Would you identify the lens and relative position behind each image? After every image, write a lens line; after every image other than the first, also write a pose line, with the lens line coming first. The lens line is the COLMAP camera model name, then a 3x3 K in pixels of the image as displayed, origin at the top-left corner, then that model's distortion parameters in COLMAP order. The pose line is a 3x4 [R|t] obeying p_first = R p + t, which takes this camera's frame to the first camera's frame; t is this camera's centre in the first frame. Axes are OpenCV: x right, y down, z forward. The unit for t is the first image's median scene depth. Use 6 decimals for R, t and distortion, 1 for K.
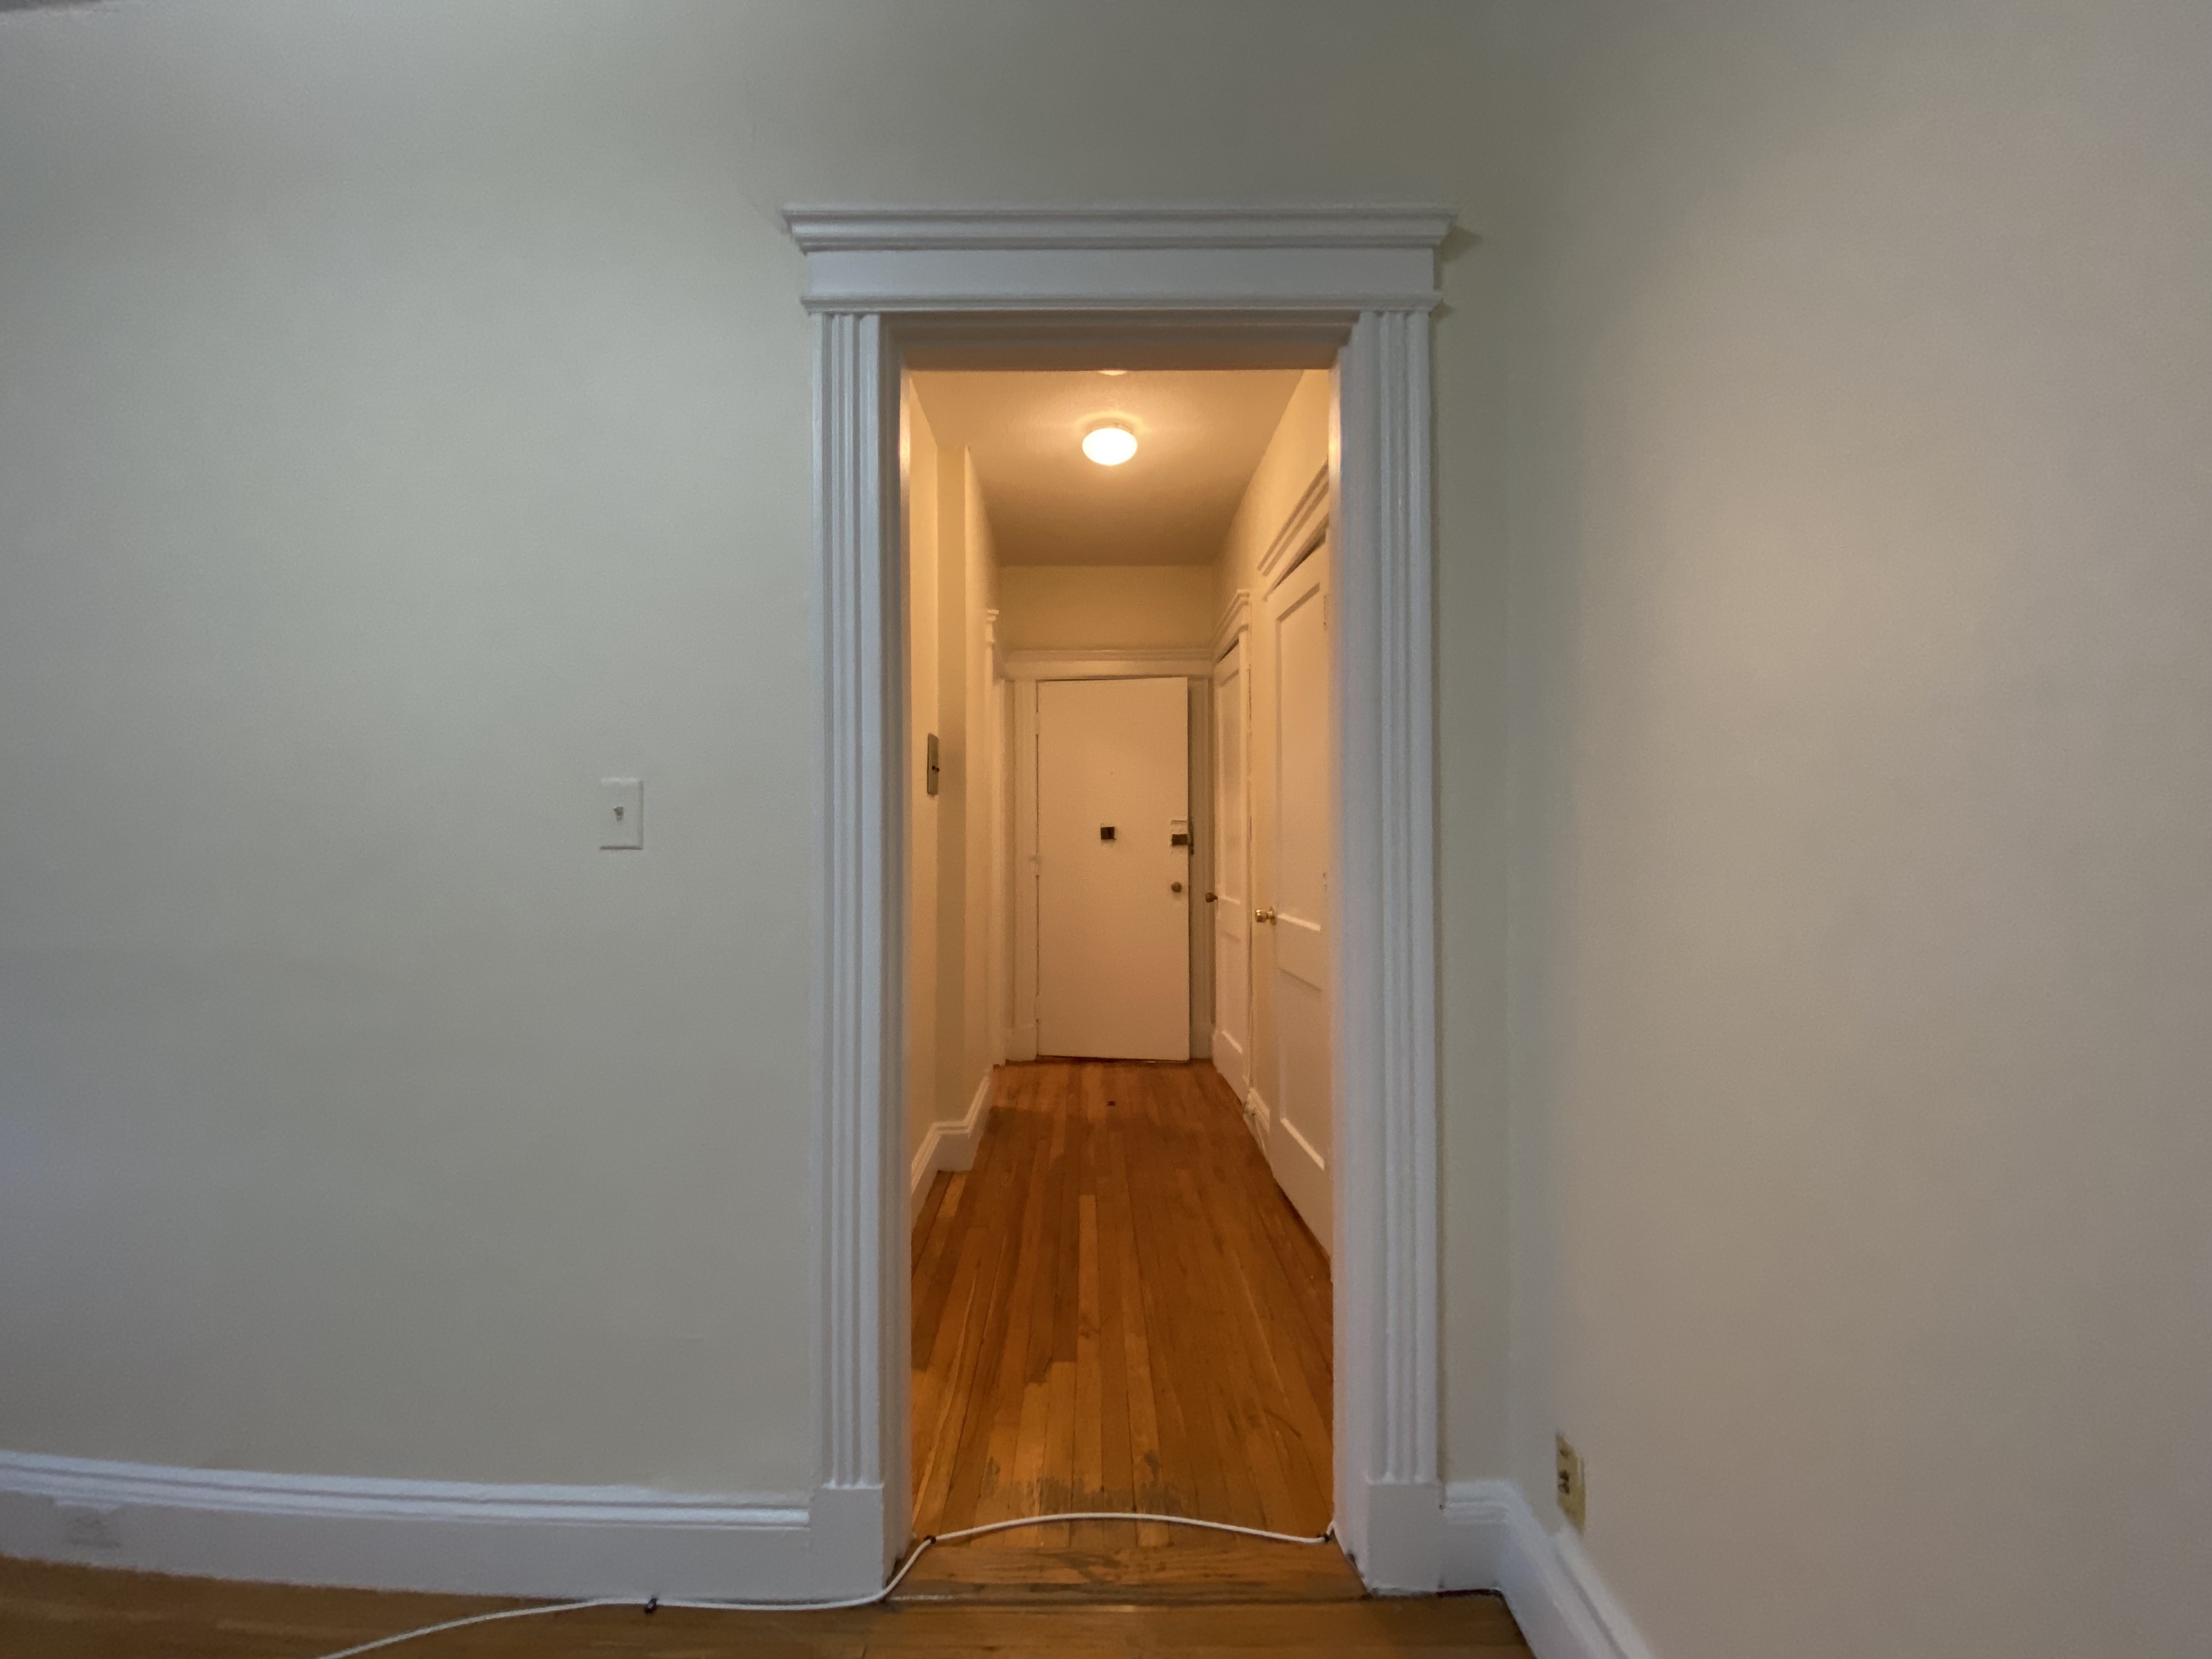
lens RADIAL K [[899.1, 0, 1102.5], [0, 899.1, 825.3], [0, 0, 1]] dist [0.020370, -0.020275]
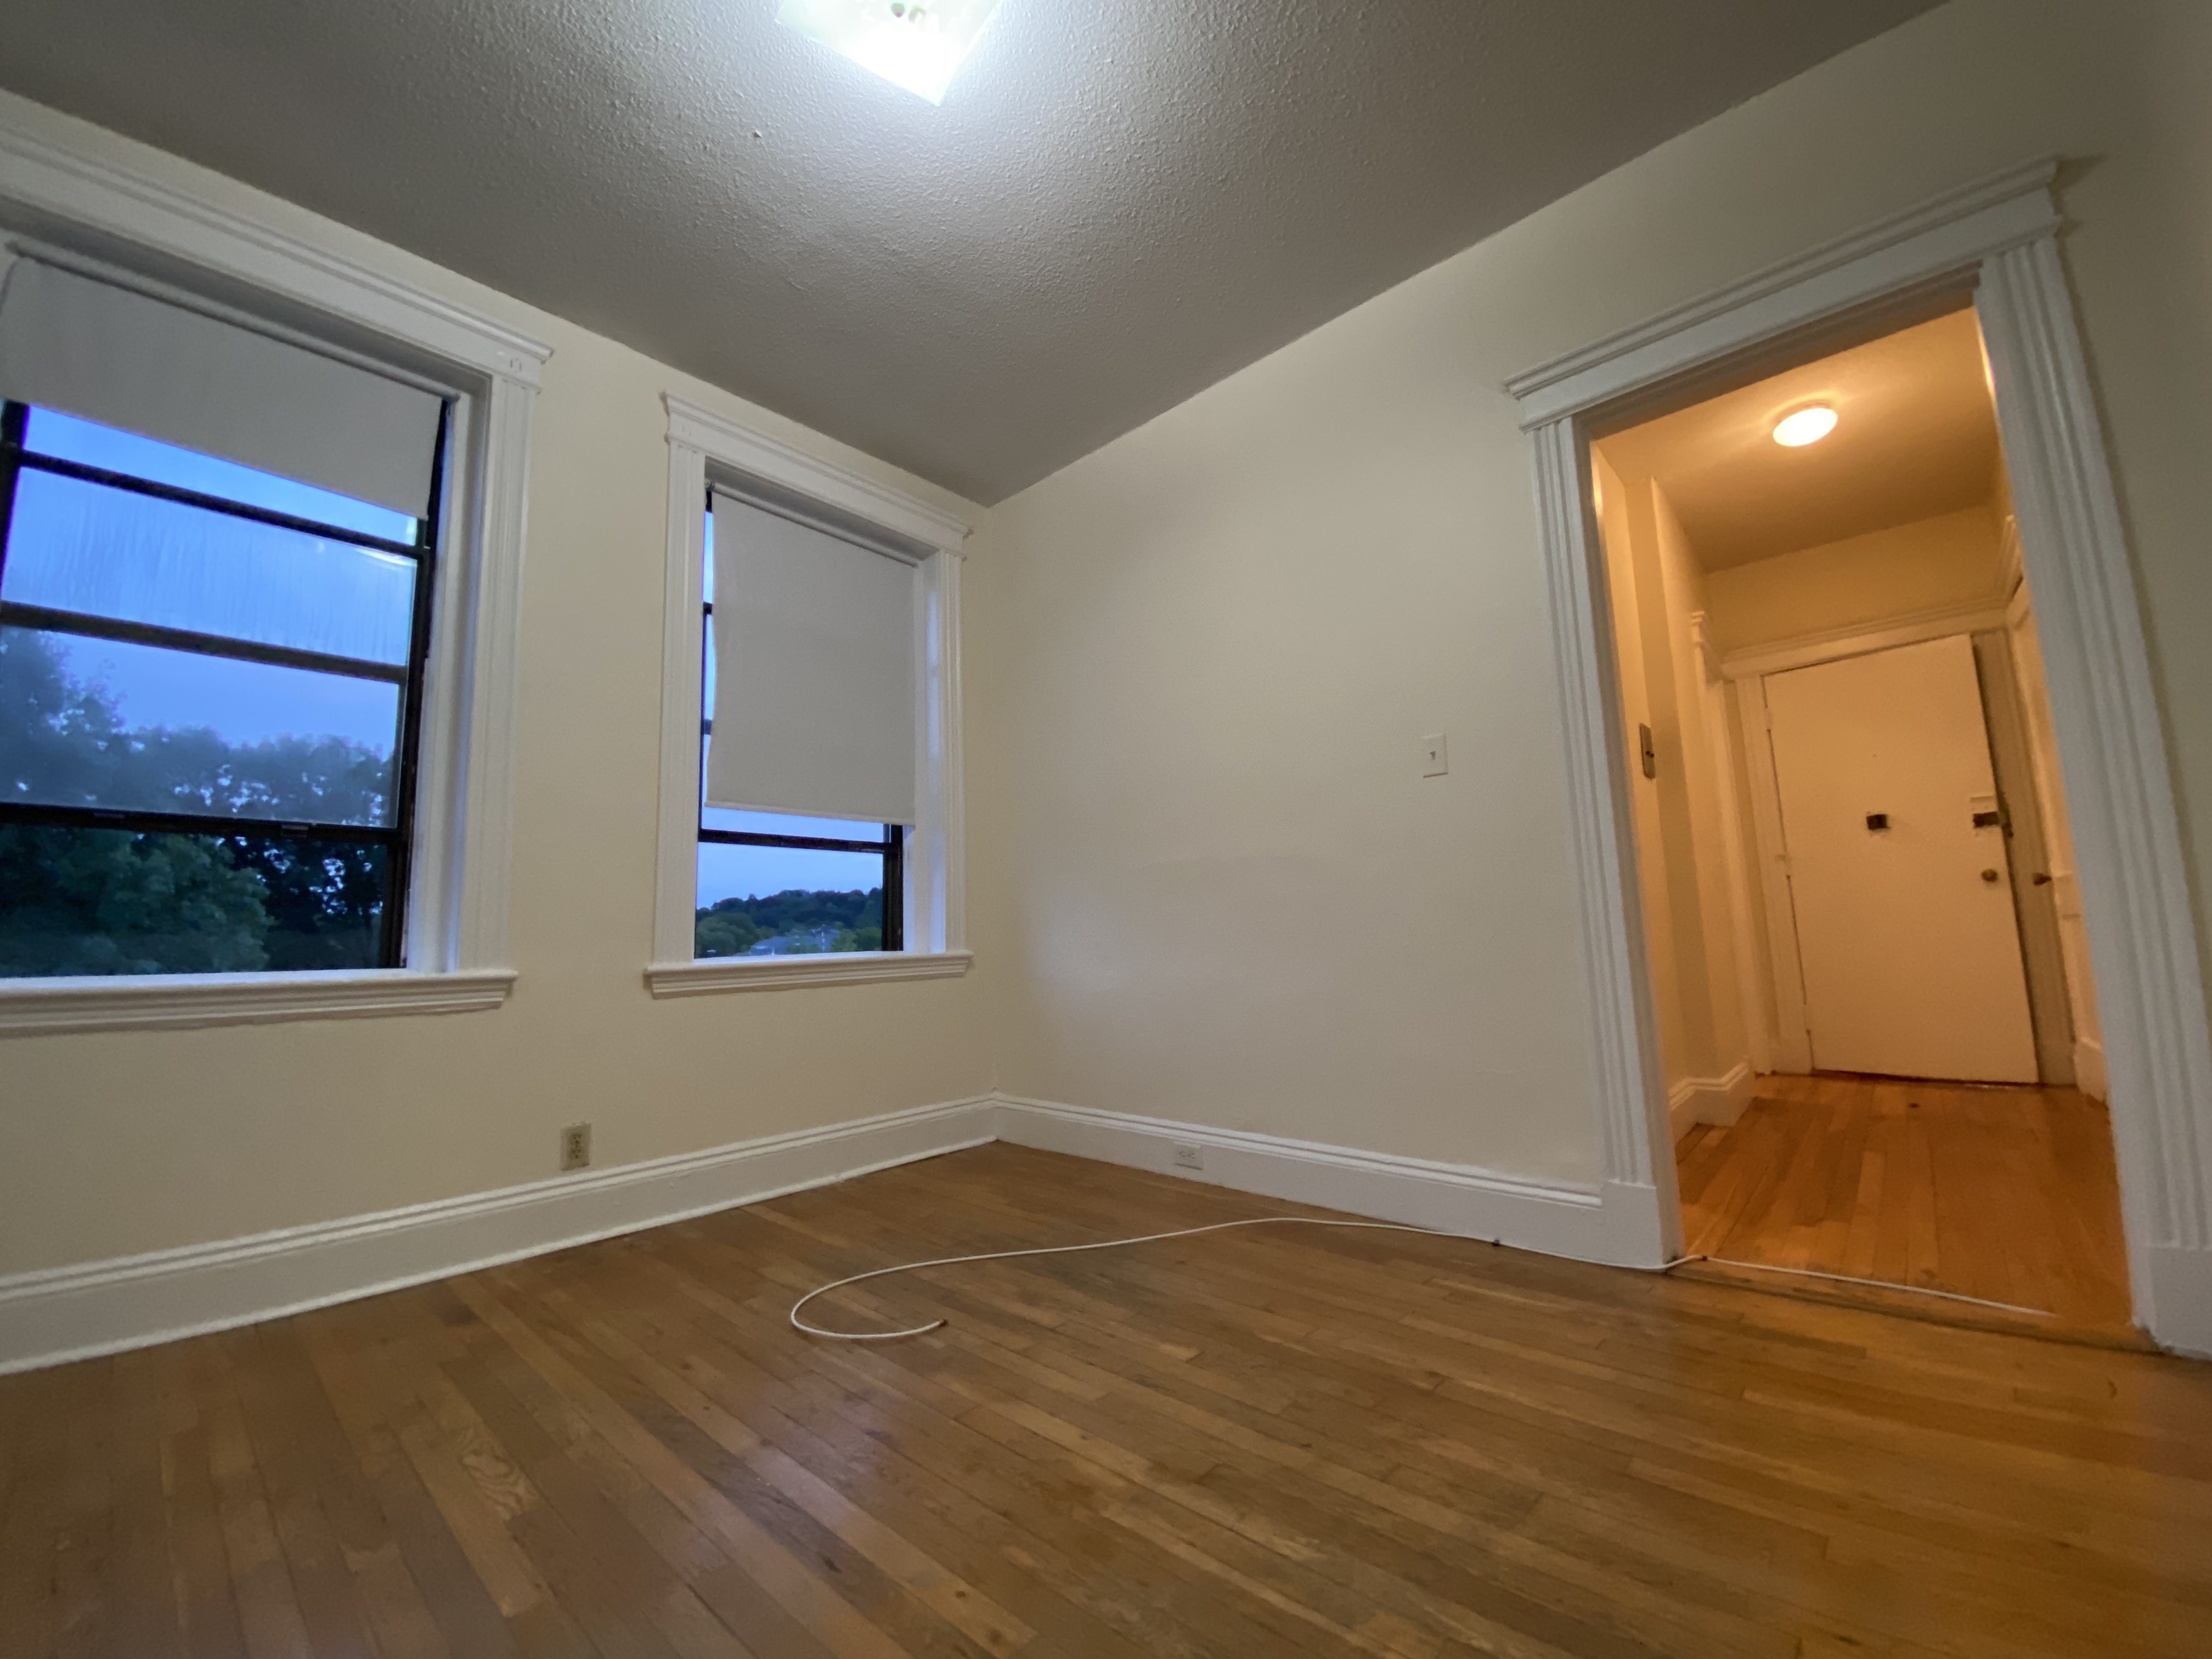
lens RADIAL K [[899.1, 0, 1102.5], [0, 899.1, 825.3], [0, 0, 1]] dist [0.020370, -0.020275]
pose [[0.736886, -0.108869, -0.667193, 0.069258], [0.041119, 0.992338, -0.116510, 0.162755], [0.674765, 0.058420, 0.735717, -0.368718]]
